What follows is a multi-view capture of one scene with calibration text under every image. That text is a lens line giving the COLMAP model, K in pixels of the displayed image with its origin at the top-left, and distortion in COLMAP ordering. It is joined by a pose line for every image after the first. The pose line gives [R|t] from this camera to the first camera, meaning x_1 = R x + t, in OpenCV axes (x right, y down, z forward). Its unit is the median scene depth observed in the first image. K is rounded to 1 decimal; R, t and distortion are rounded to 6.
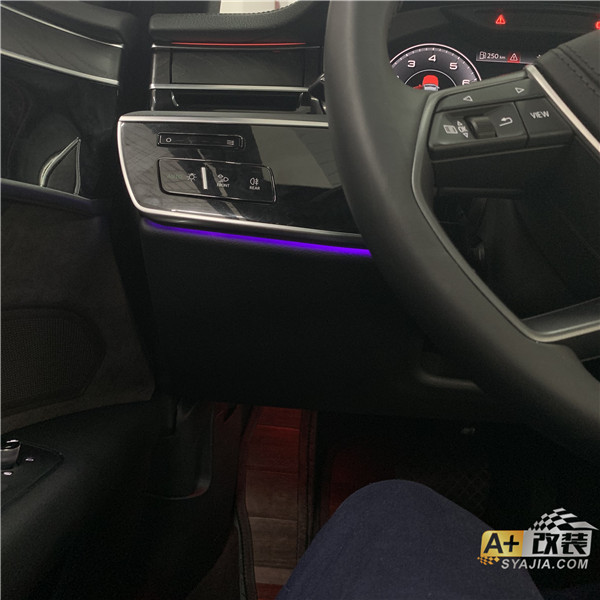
lens RADIAL K [[623.8, 0, 314.0], [0, 623.8, 295.1], [0, 0, 1]] dist [0.015325, 0.000000]
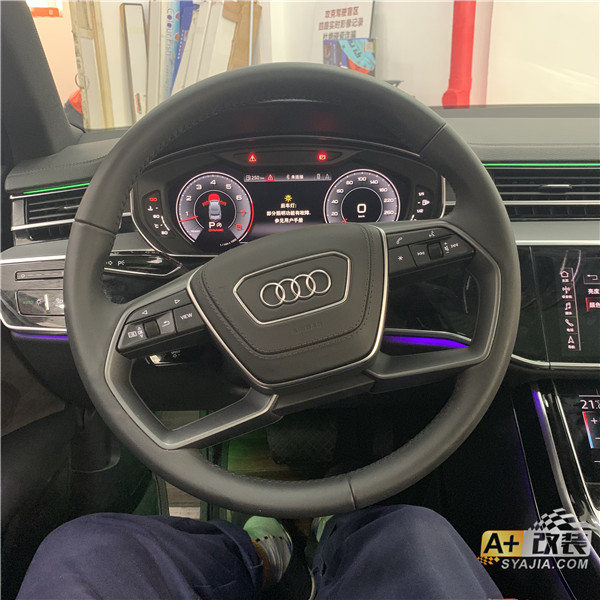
lens RADIAL K [[623.8, 0, 301.9], [0, 623.8, 293.2], [0, 0, 1]] dist [0.015325, 0.000000]
pose [[0.997653, -0.067275, -0.012747, 0.421903], [0.068412, 0.987139, 0.144485, -0.346599], [0.002863, -0.145018, 0.989425, -0.466077]]
